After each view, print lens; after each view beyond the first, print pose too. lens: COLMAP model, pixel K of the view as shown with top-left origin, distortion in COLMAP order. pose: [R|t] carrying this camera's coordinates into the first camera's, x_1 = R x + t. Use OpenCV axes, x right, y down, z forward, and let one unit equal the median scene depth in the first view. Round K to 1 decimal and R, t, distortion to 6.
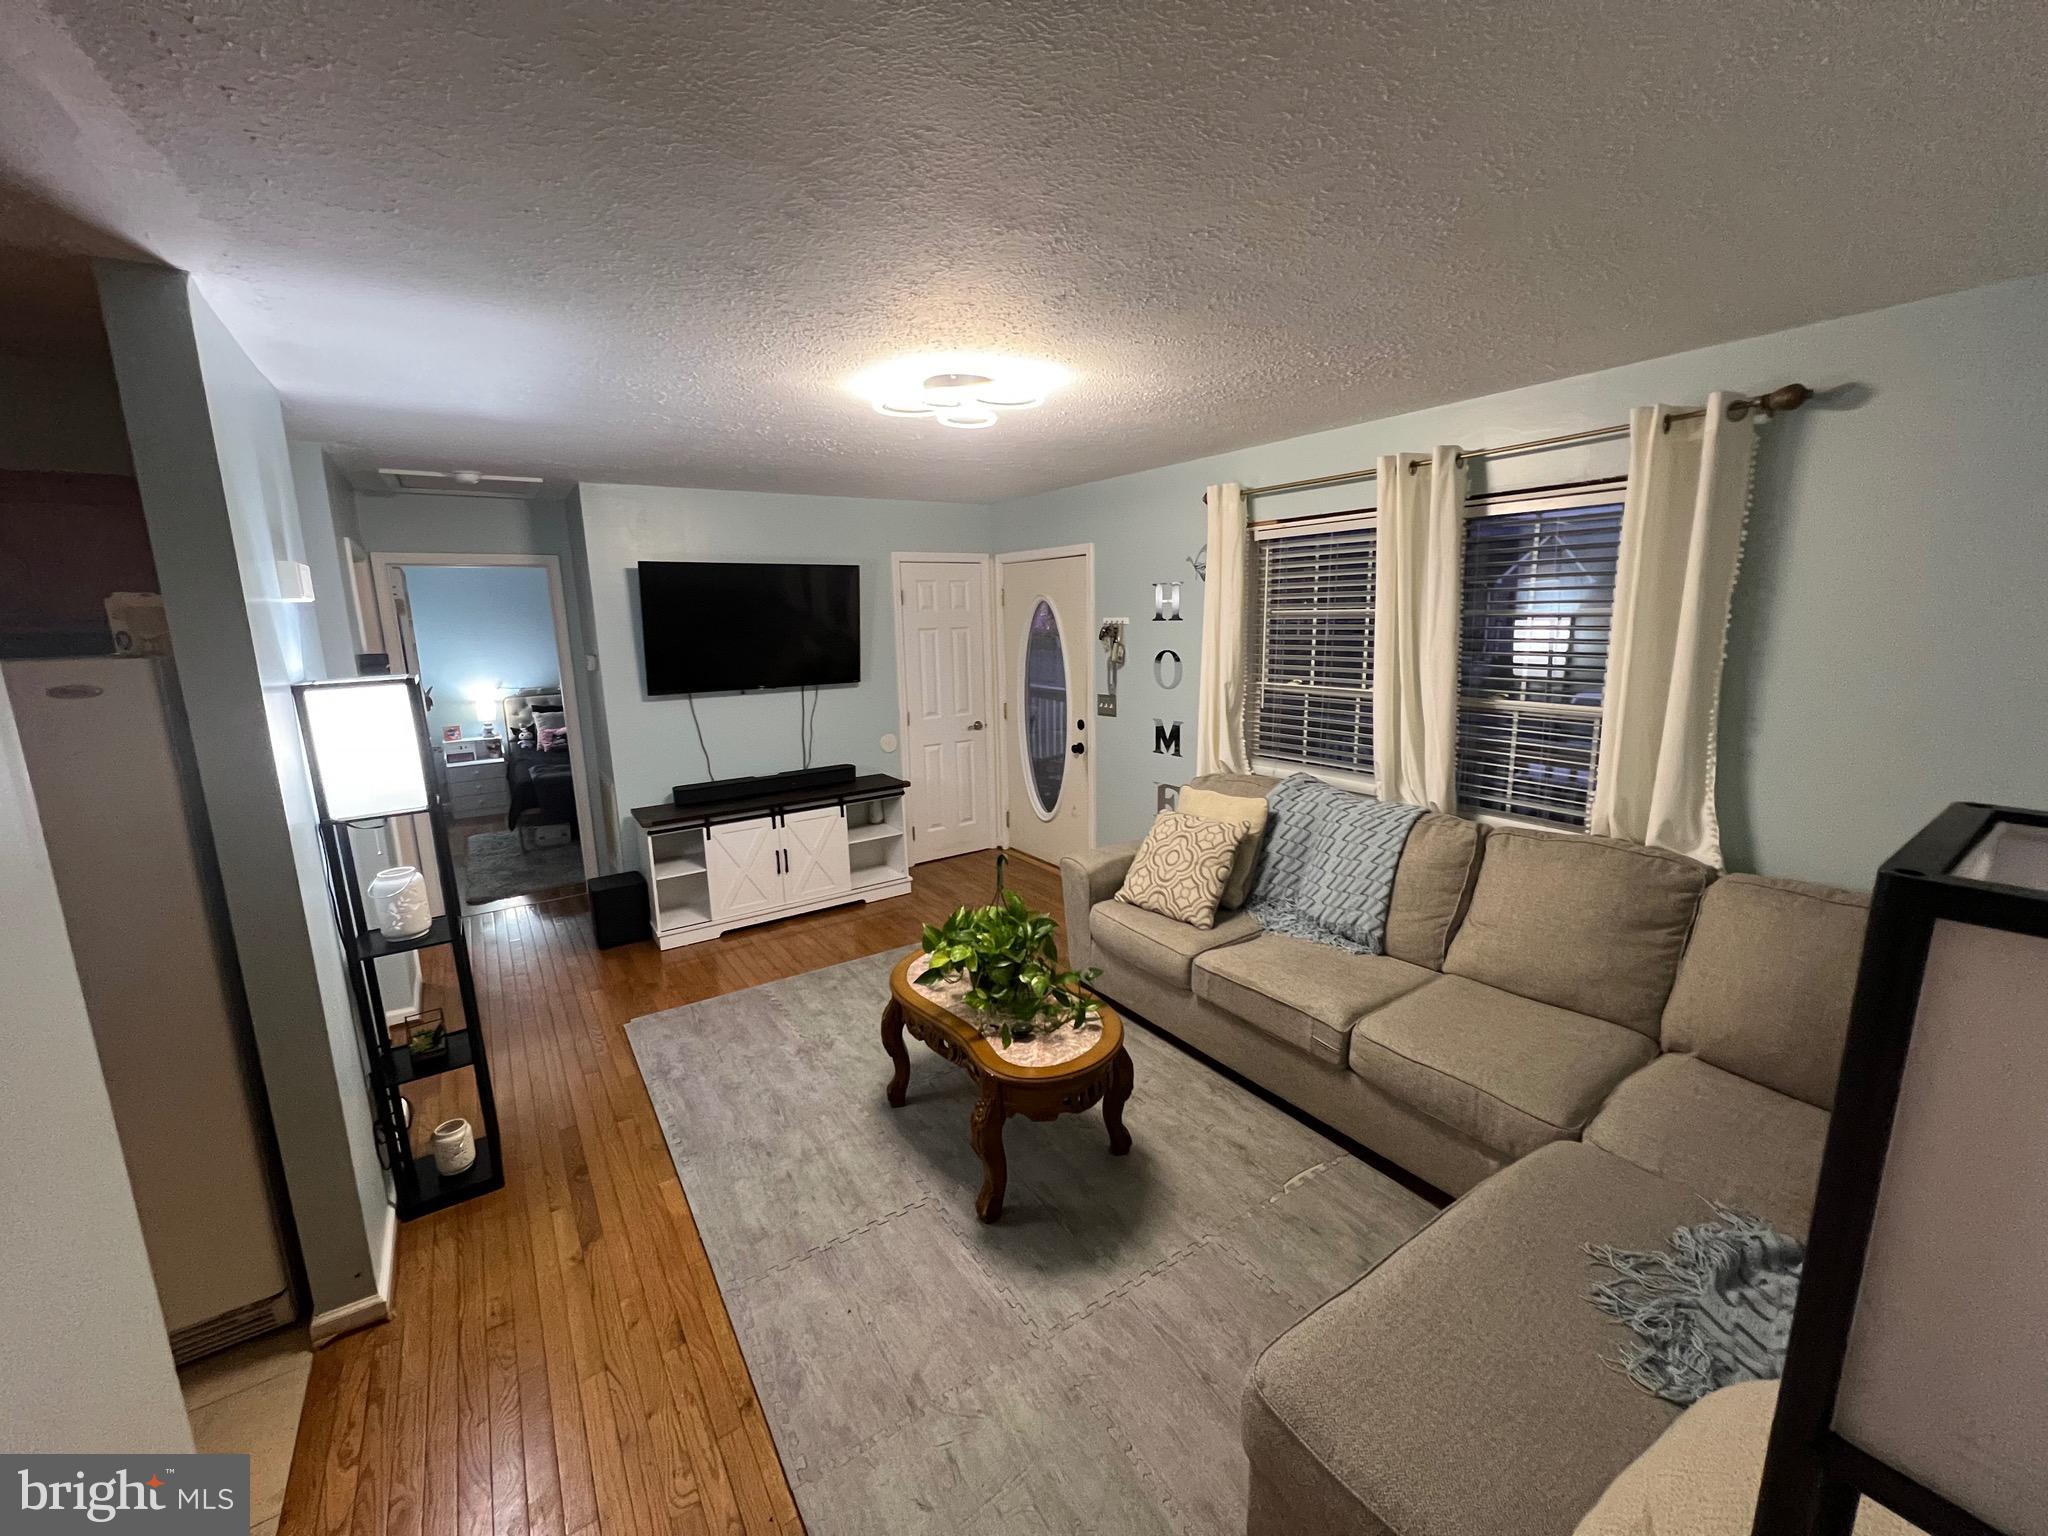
lens RADIAL K [[814.4, 0, 1019.8], [0, 814.4, 759.7], [0, 0, 1]] dist [0.000873, -0.000033]
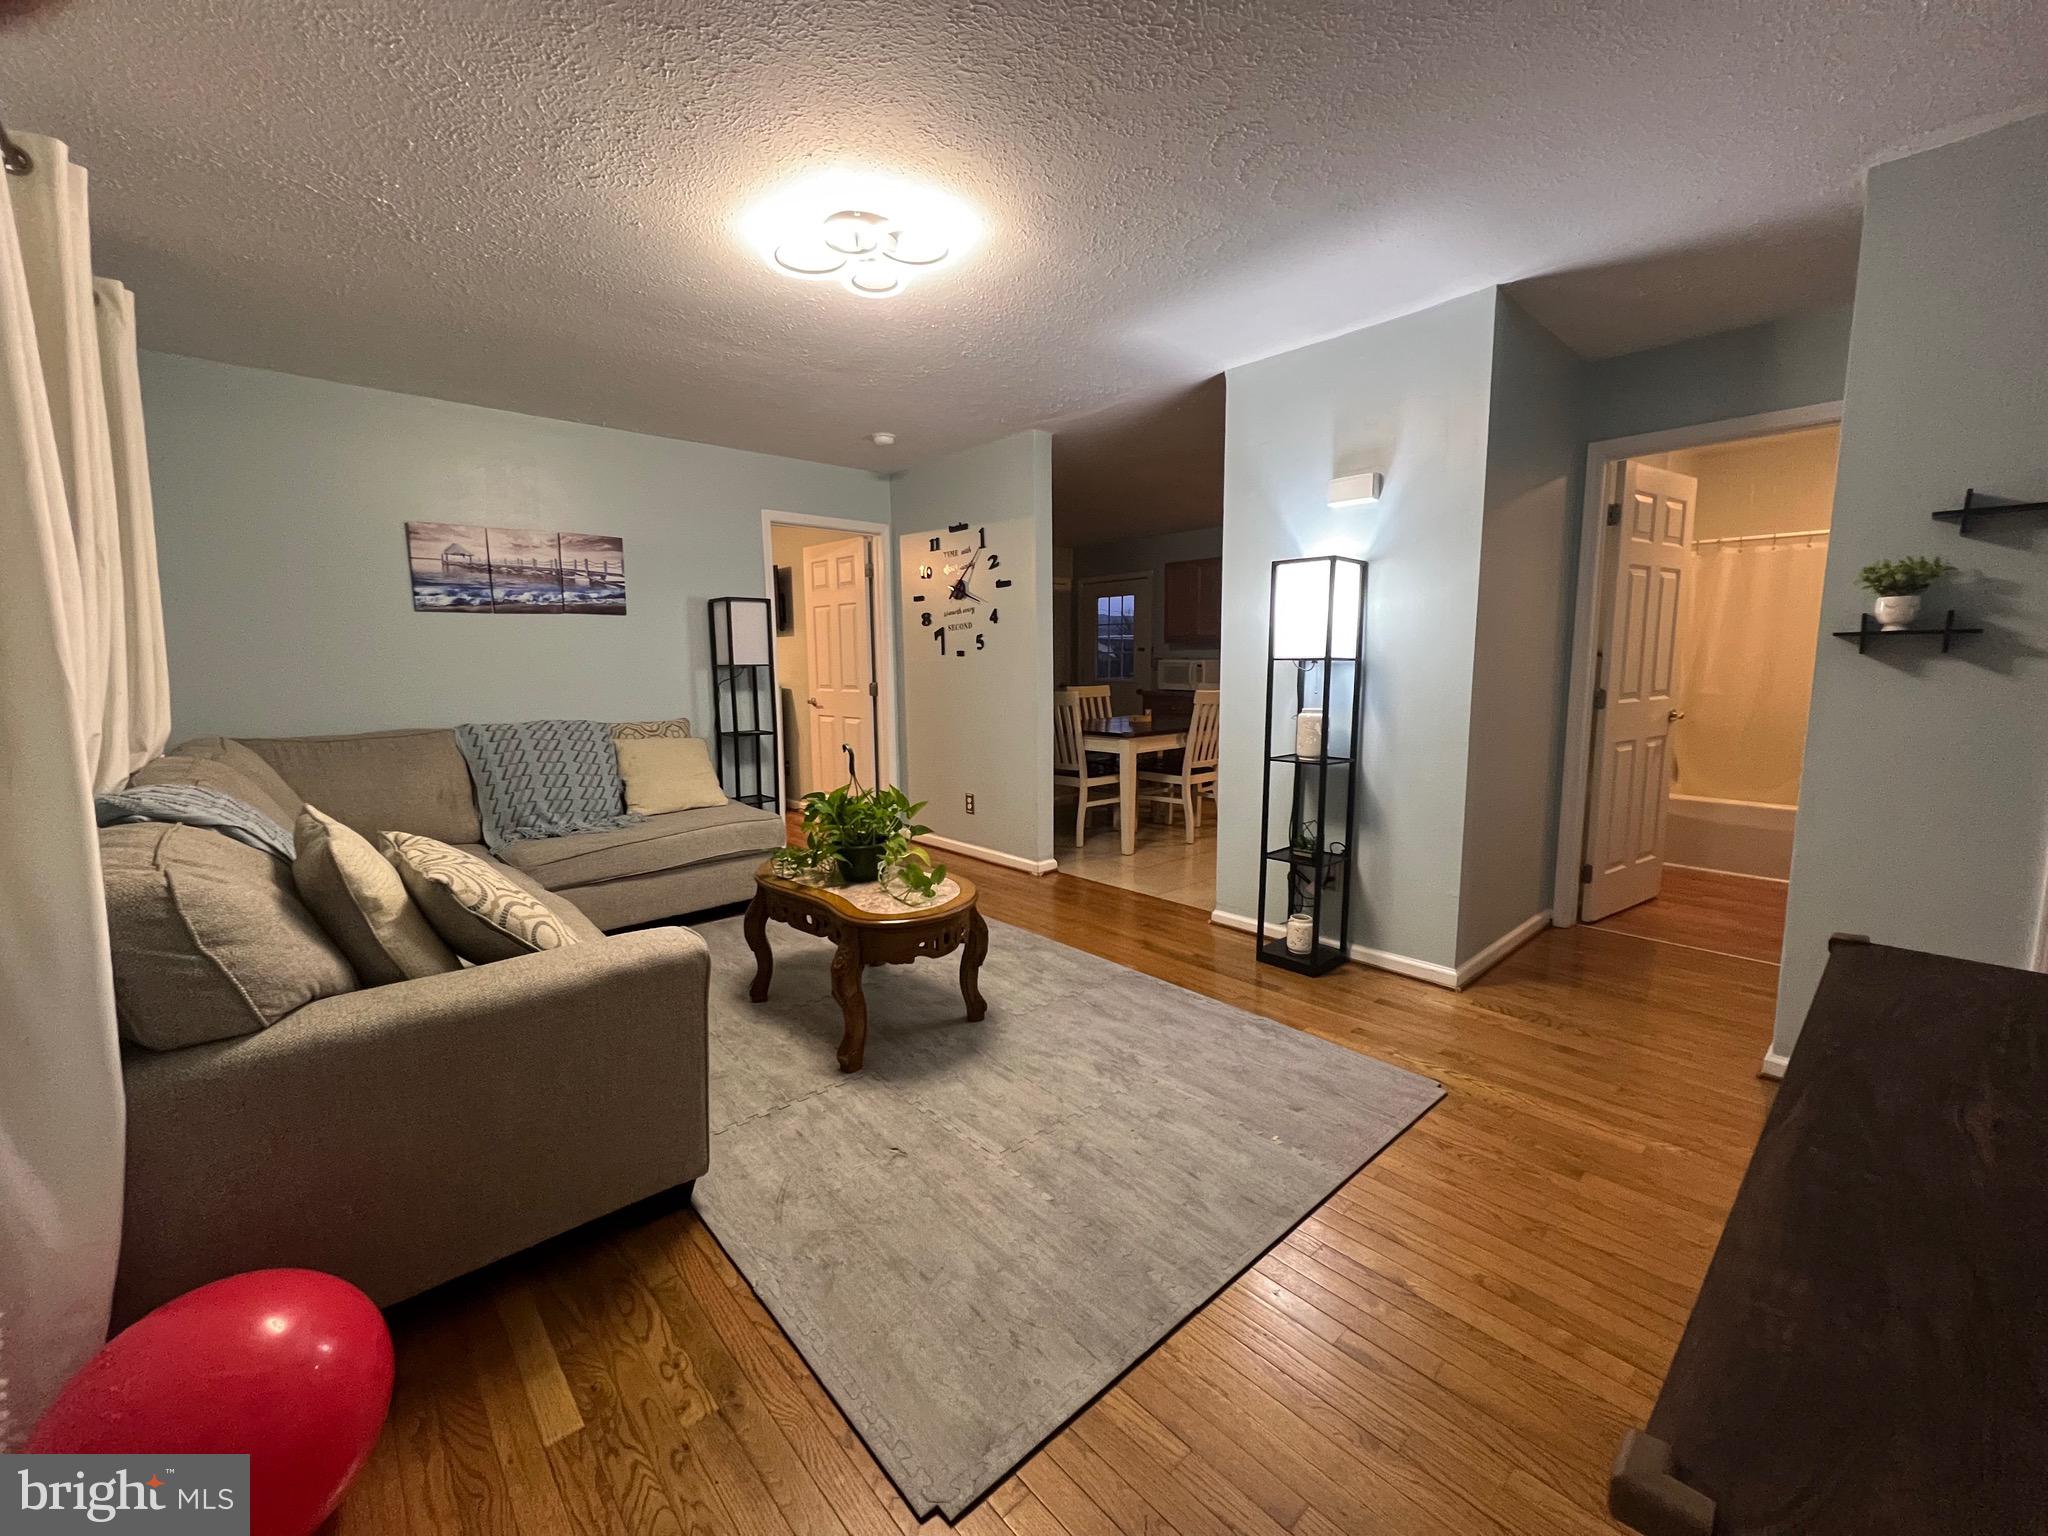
lens RADIAL K [[814.4, 0, 1019.8], [0, 814.4, 759.7], [0, 0, 1]] dist [0.000873, -0.000033]
pose [[-0.990022, 0.051421, -0.131196, -0.063128], [0.009652, 0.953601, 0.300917, -0.107787], [0.140582, 0.296648, -0.944583, 1.268454]]
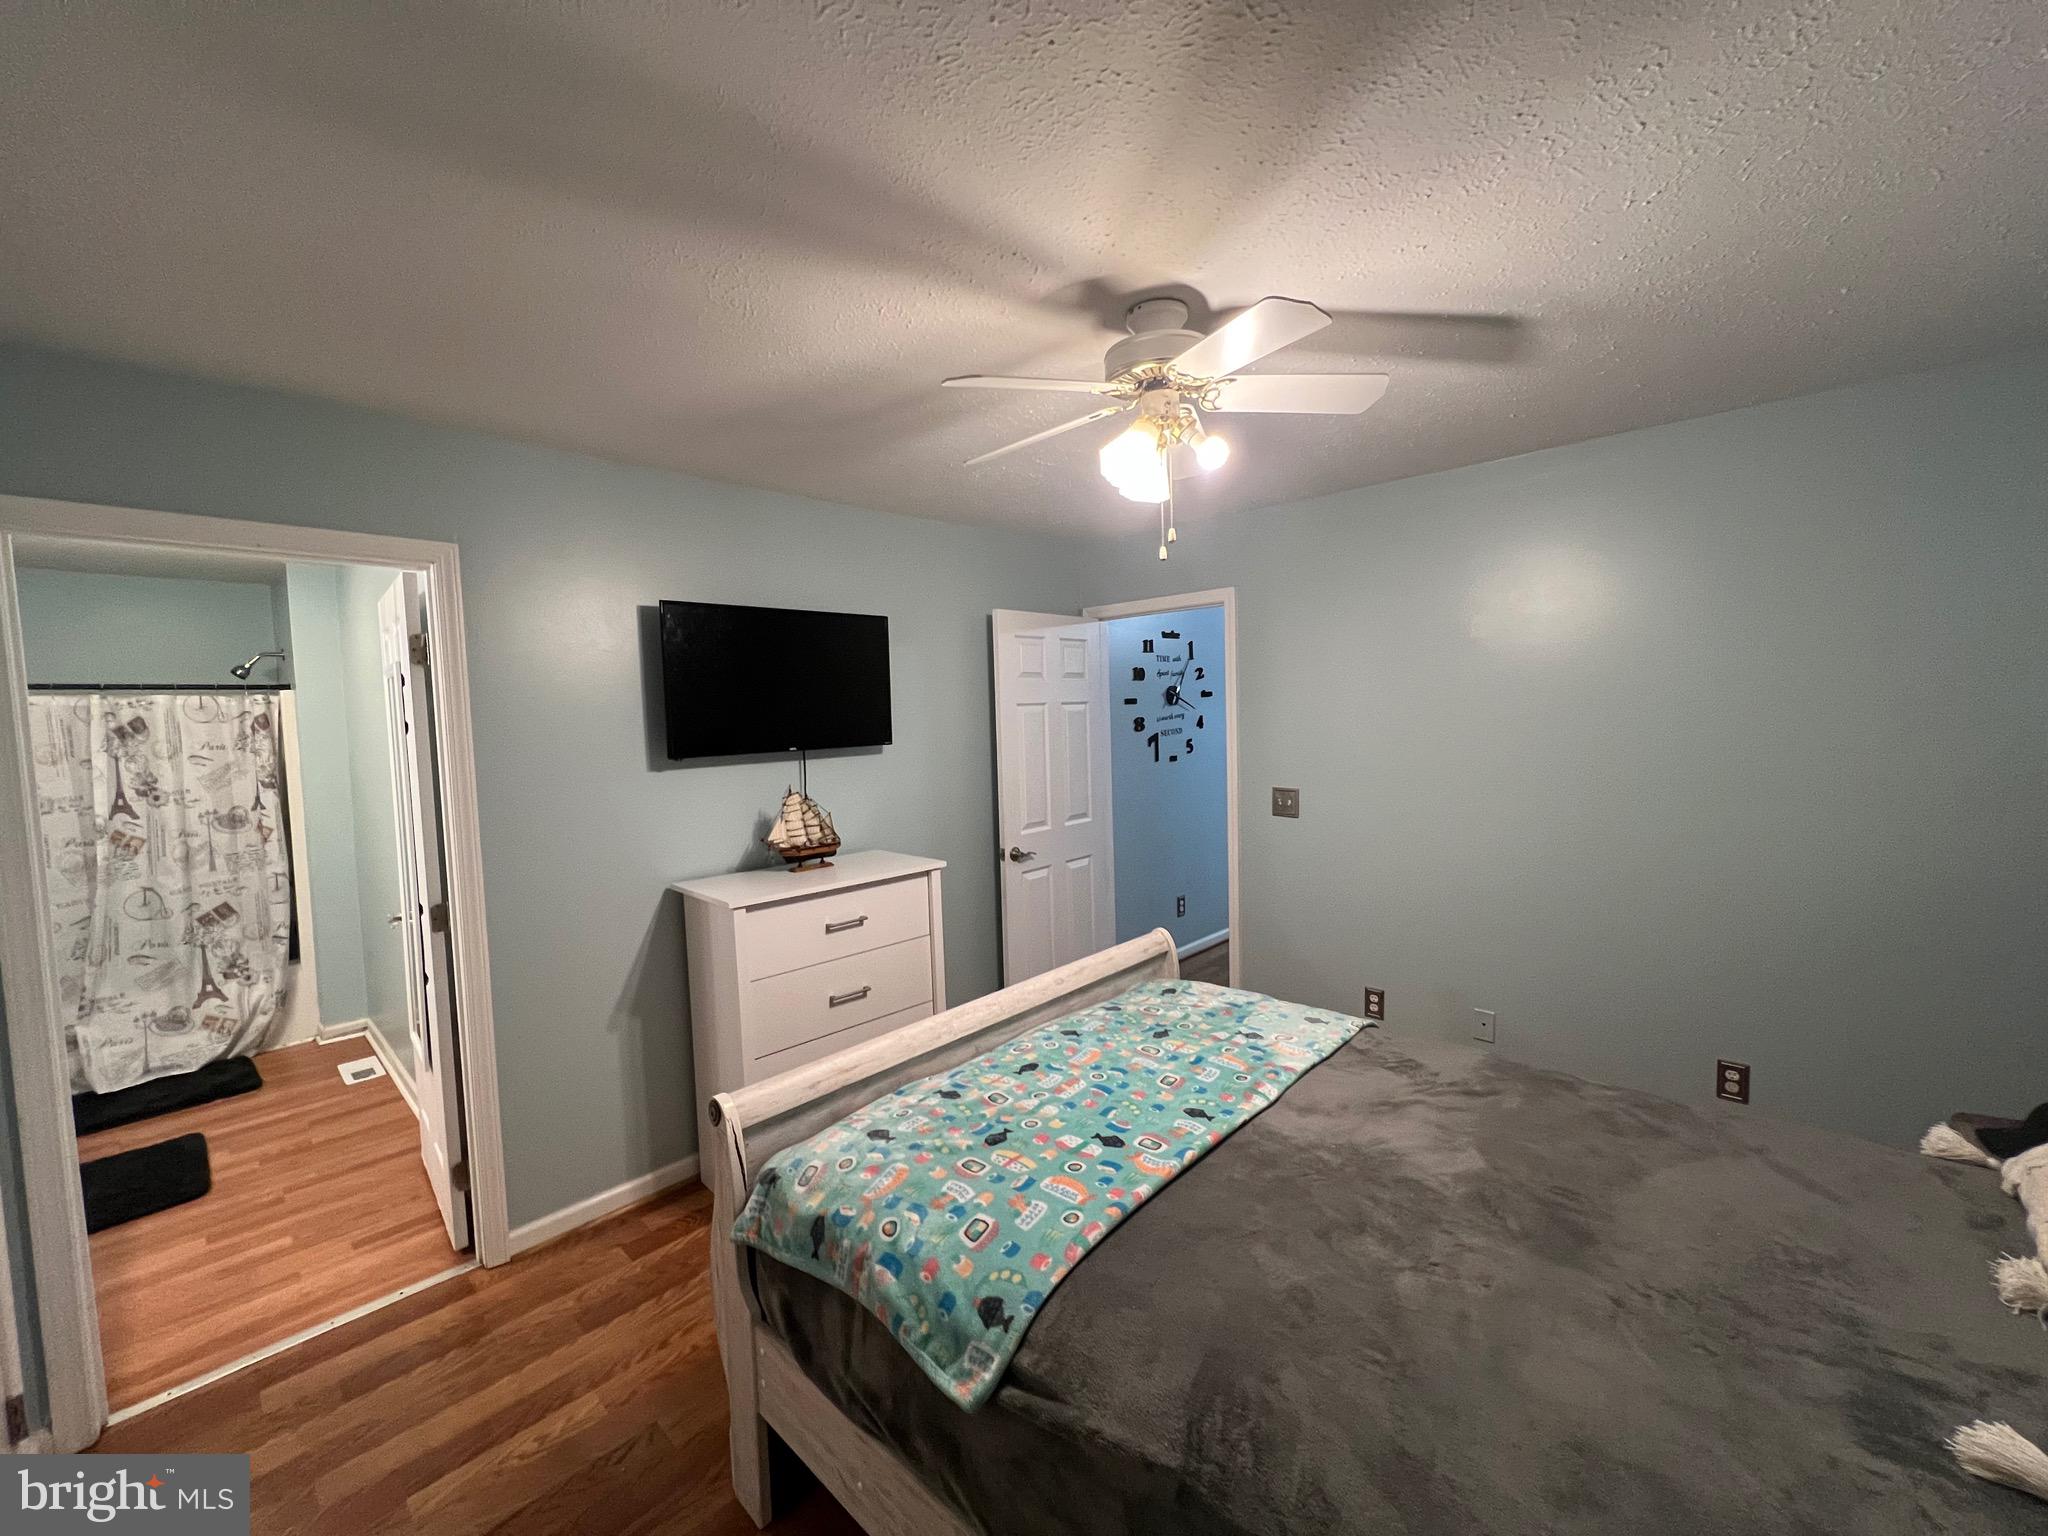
lens RADIAL K [[827.1, 0, 1022.9], [0, 827.1, 759.9], [0, 0, 1]] dist [0.016101, -0.000034]
pose [[0.211489, 0.079667, -0.974128, 0.992126], [-0.149618, 0.987564, 0.048283, 0.078422], [0.965861, 0.135536, 0.220779, -0.396603]]
